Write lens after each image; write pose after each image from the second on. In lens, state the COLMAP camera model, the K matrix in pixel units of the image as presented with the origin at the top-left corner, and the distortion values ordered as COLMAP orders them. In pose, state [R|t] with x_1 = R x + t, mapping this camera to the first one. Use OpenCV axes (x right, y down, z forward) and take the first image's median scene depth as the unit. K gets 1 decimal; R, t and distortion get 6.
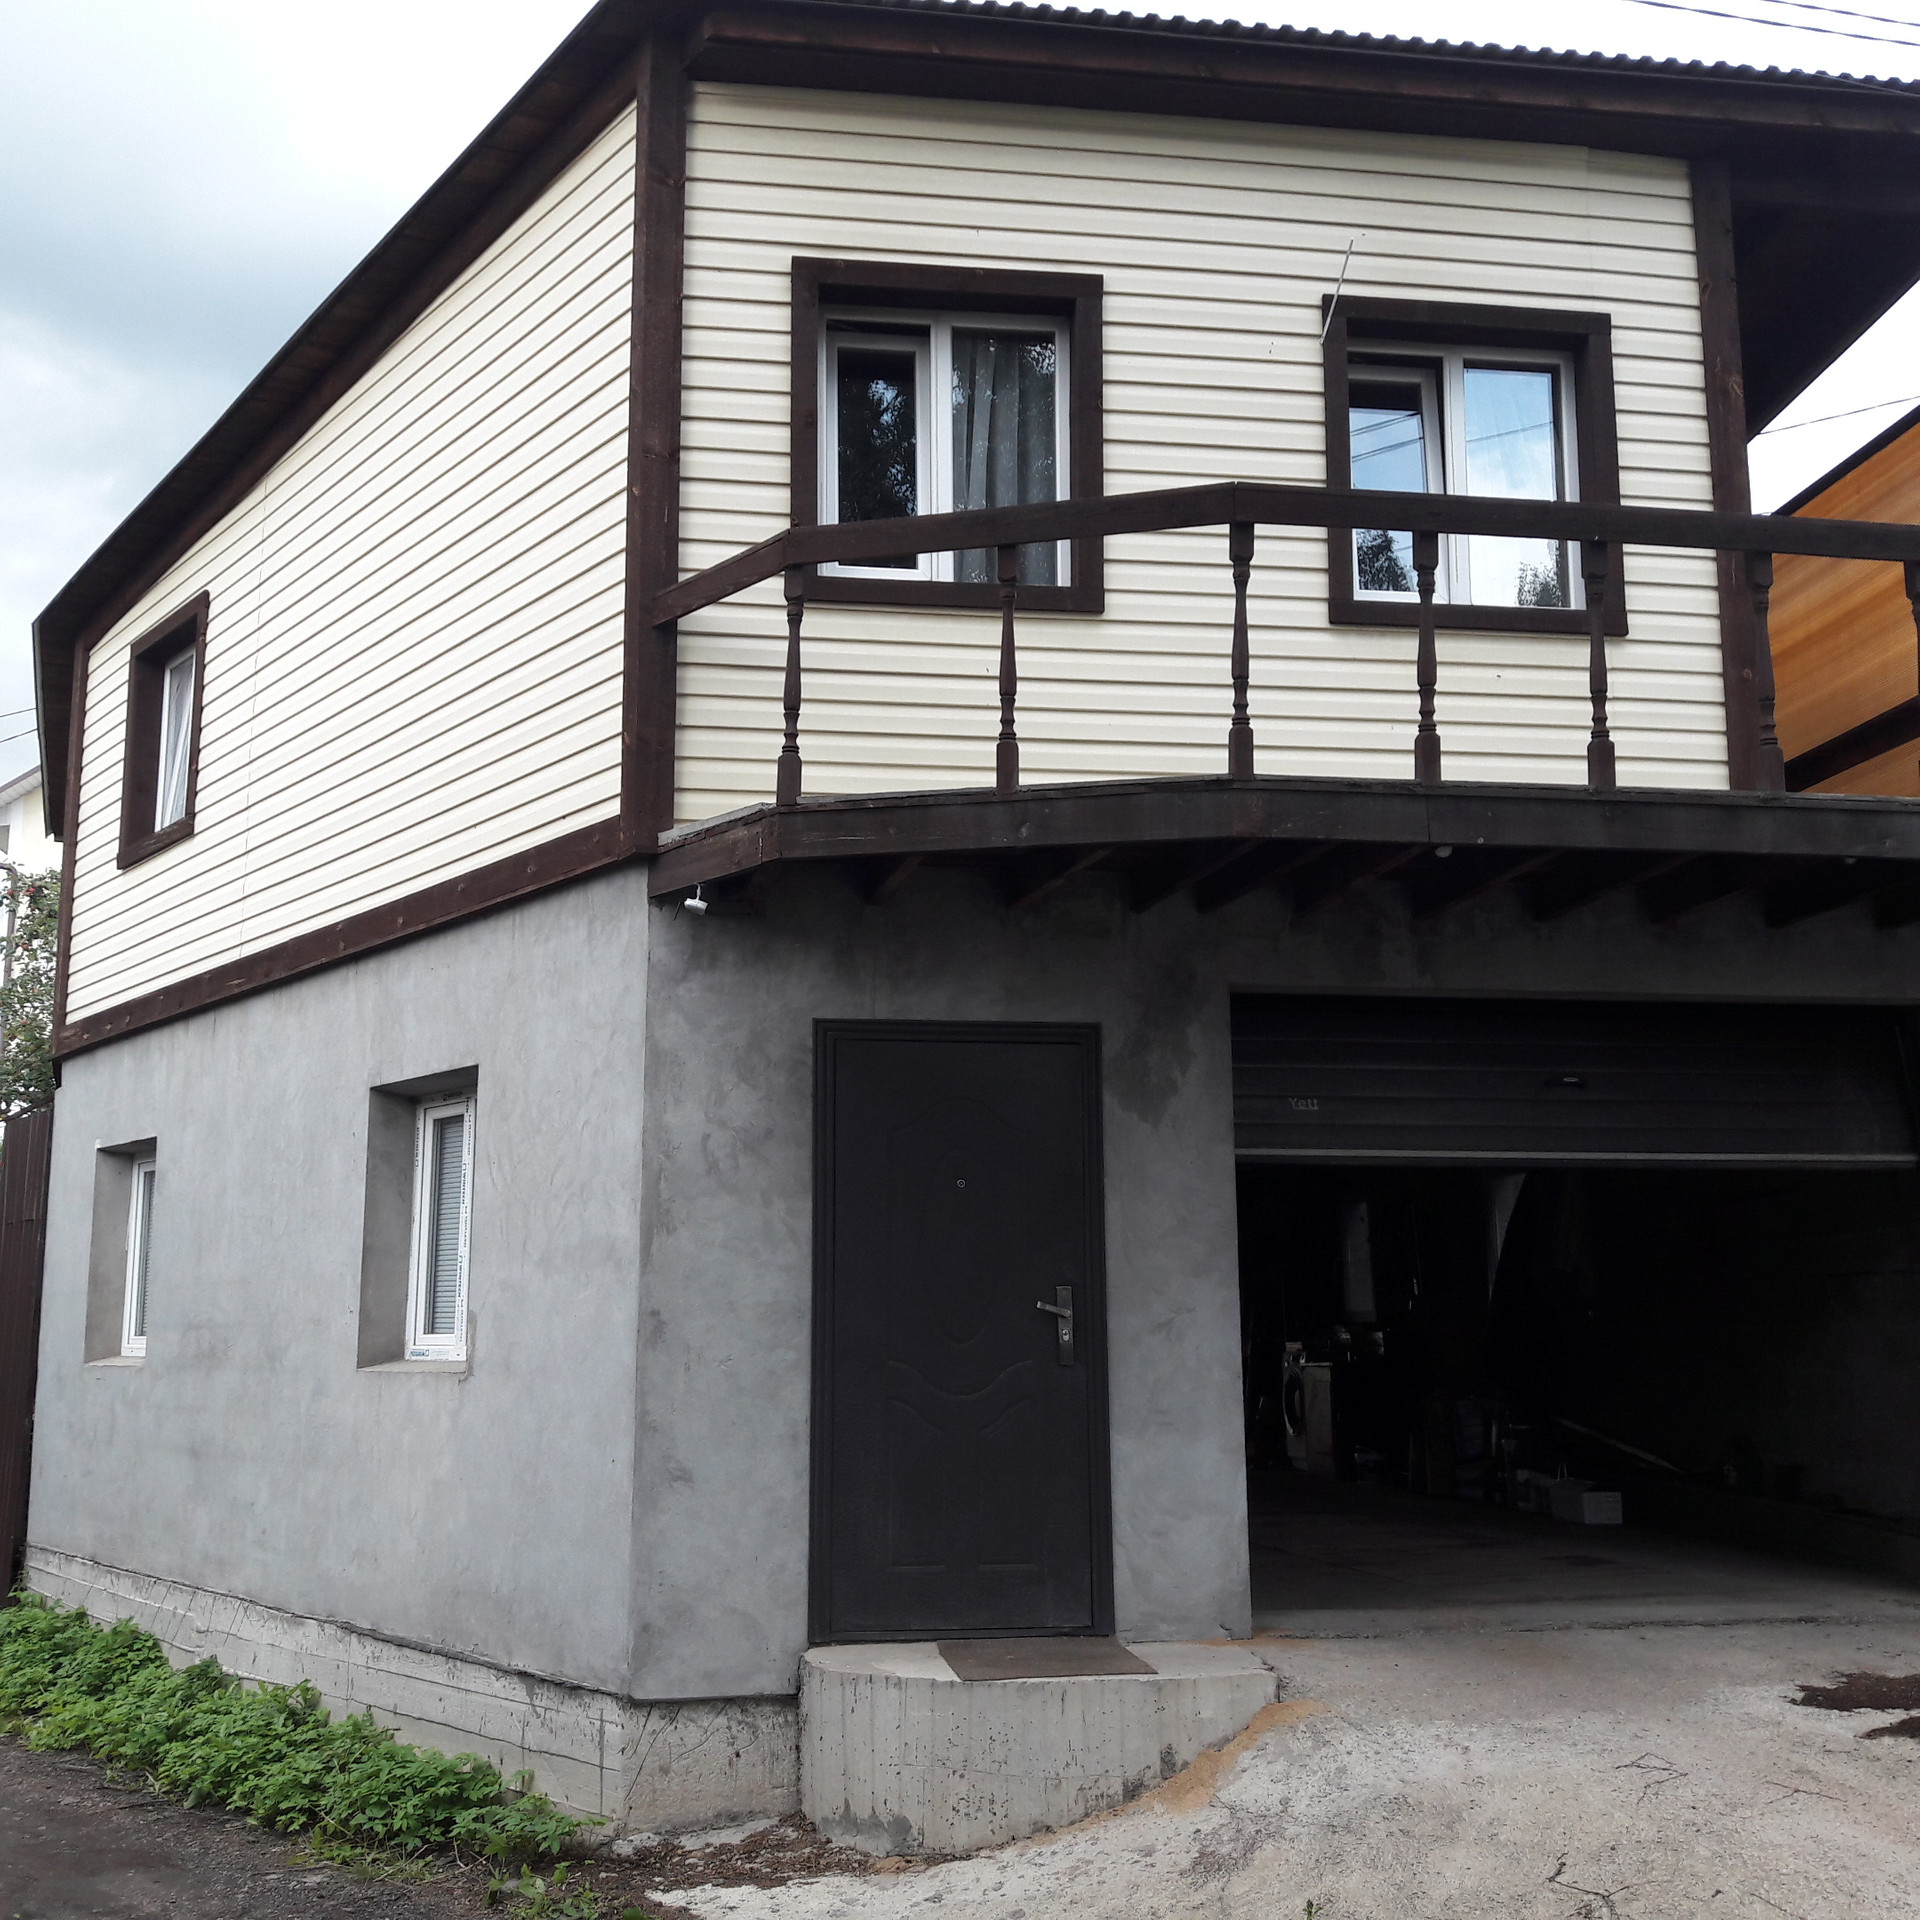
lens RADIAL K [[2132.6, 0, 909.1], [0, 2132.6, 927.1], [0, 0, 1]] dist [0.225263, -0.560902]
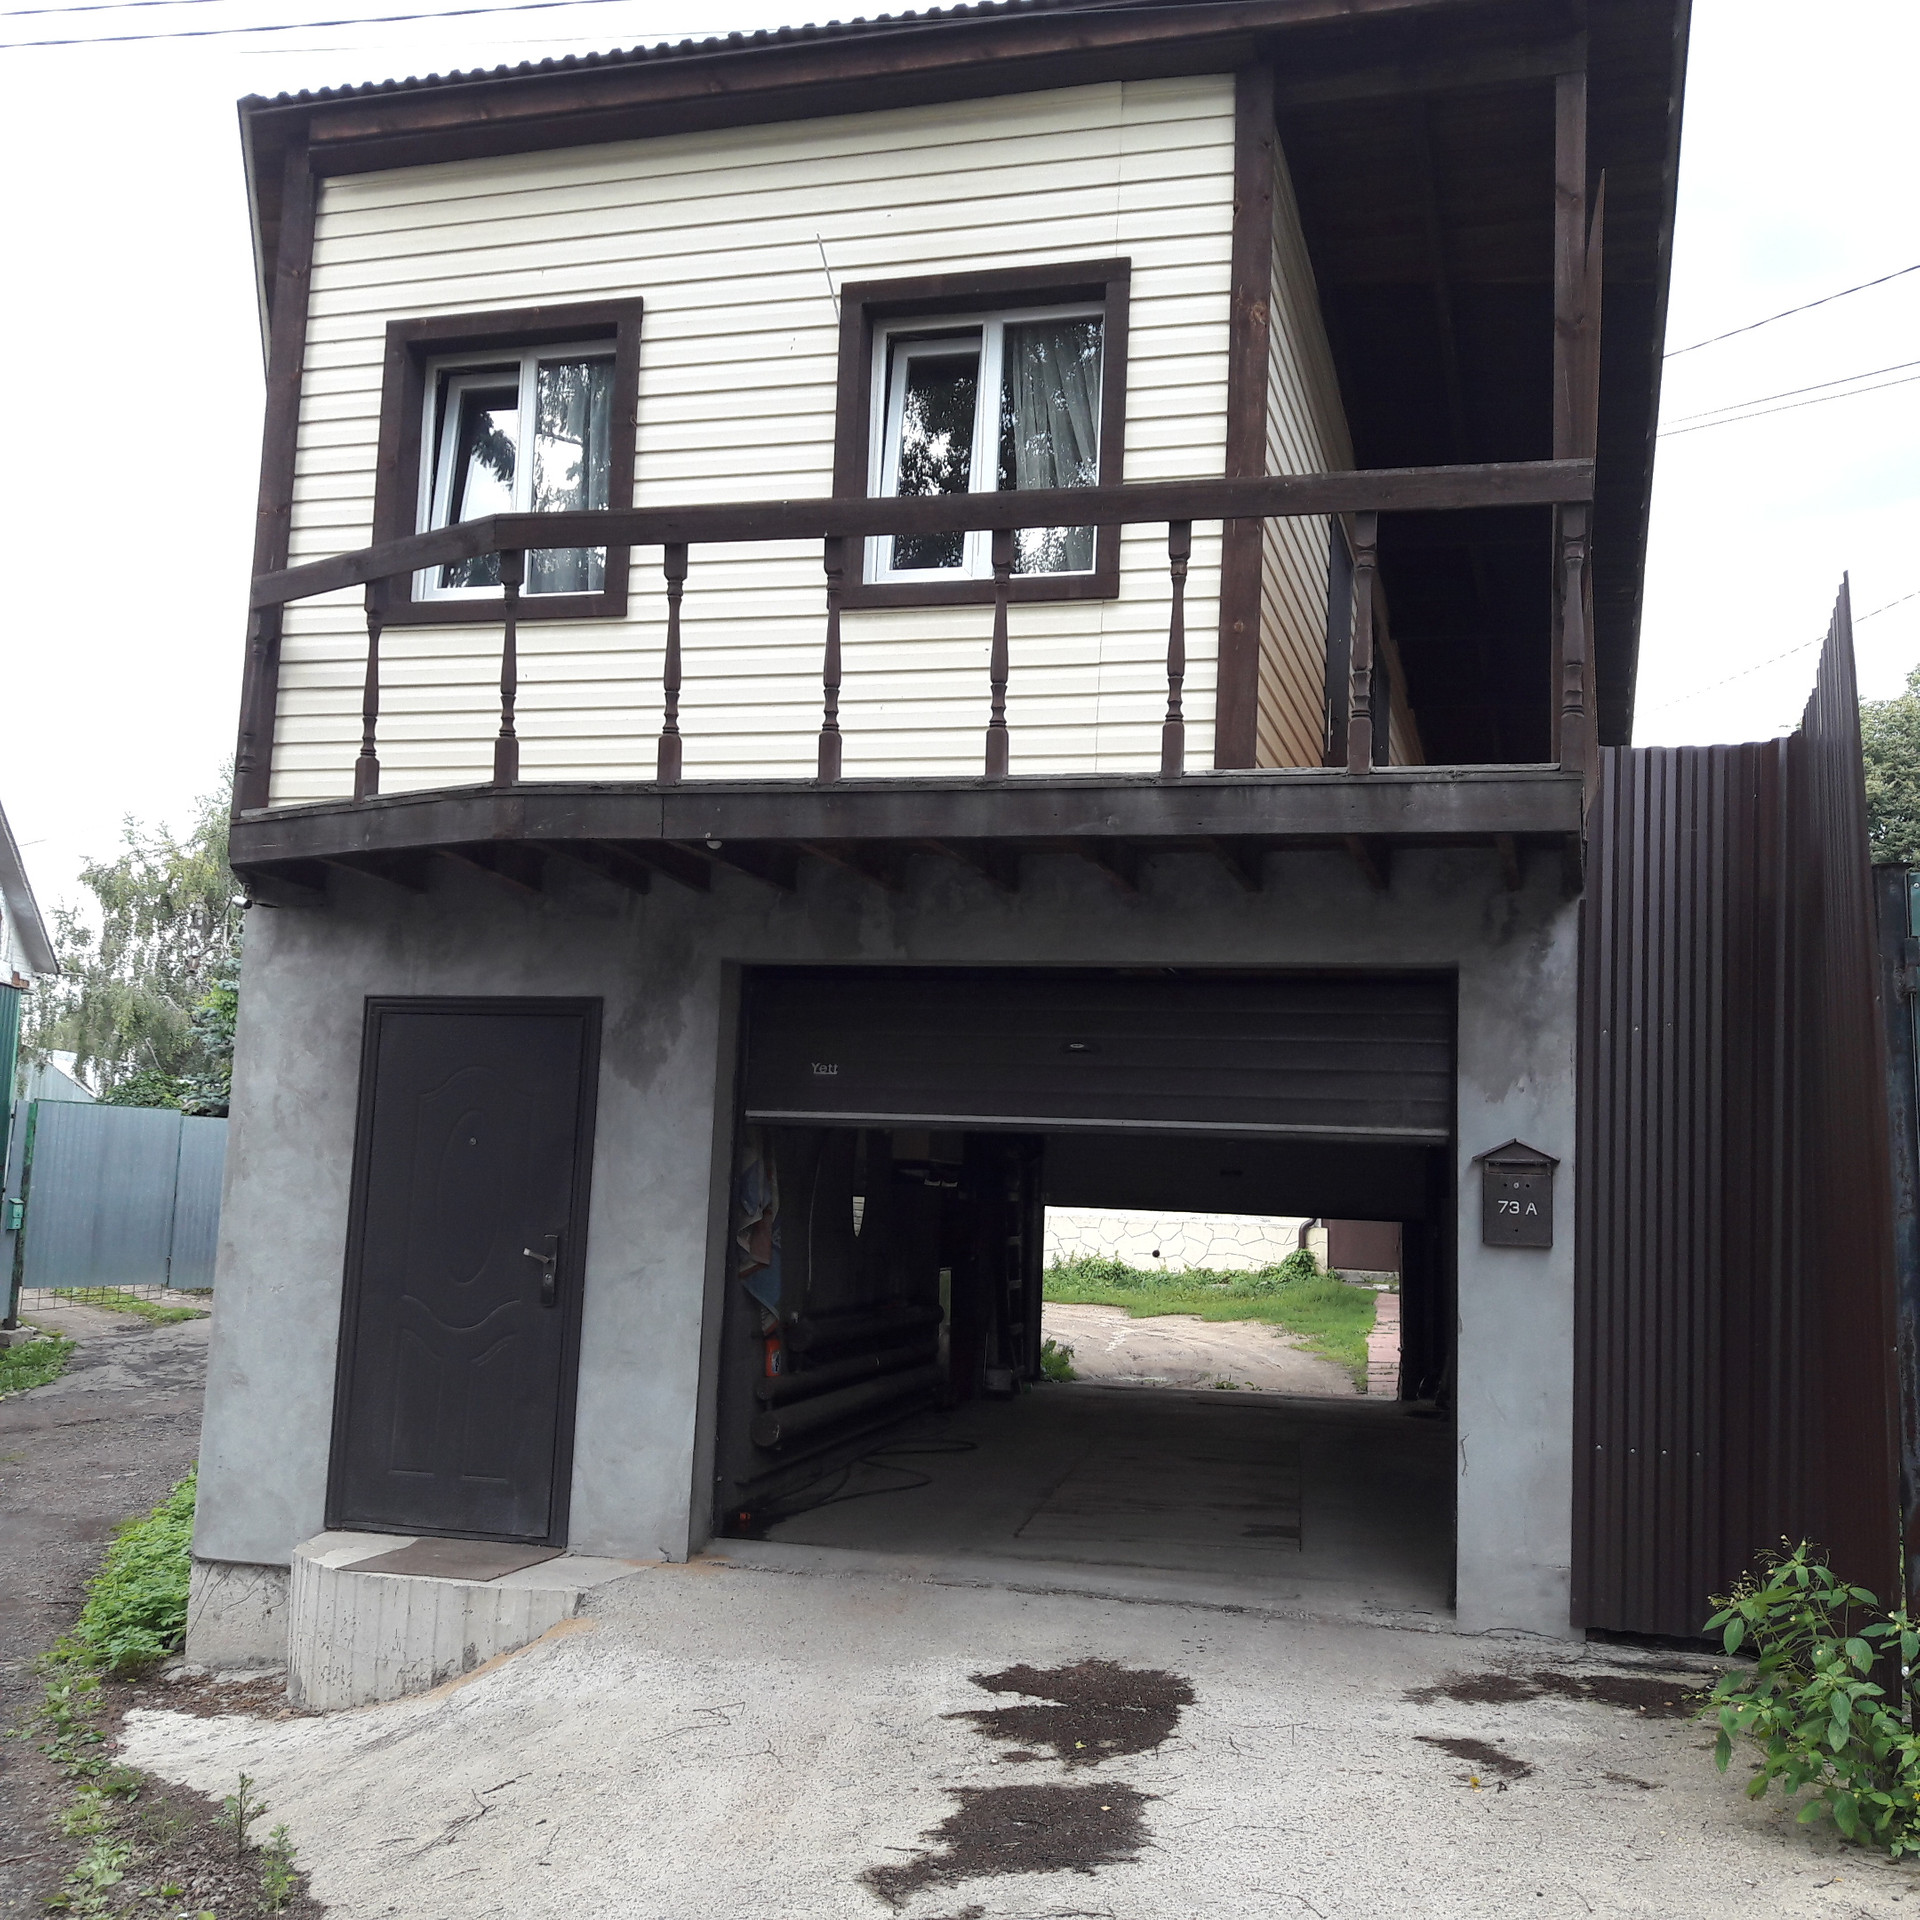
lens RADIAL K [[2132.6, 0, 1061.4], [0, 2132.6, 994.2], [0, 0, 1]] dist [0.265376, -0.687056]
pose [[0.900681, -0.010023, -0.434366, 0.782000], [0.024657, 0.999302, 0.028068, 0.018713], [0.433781, -0.035990, 0.900299, 0.116482]]
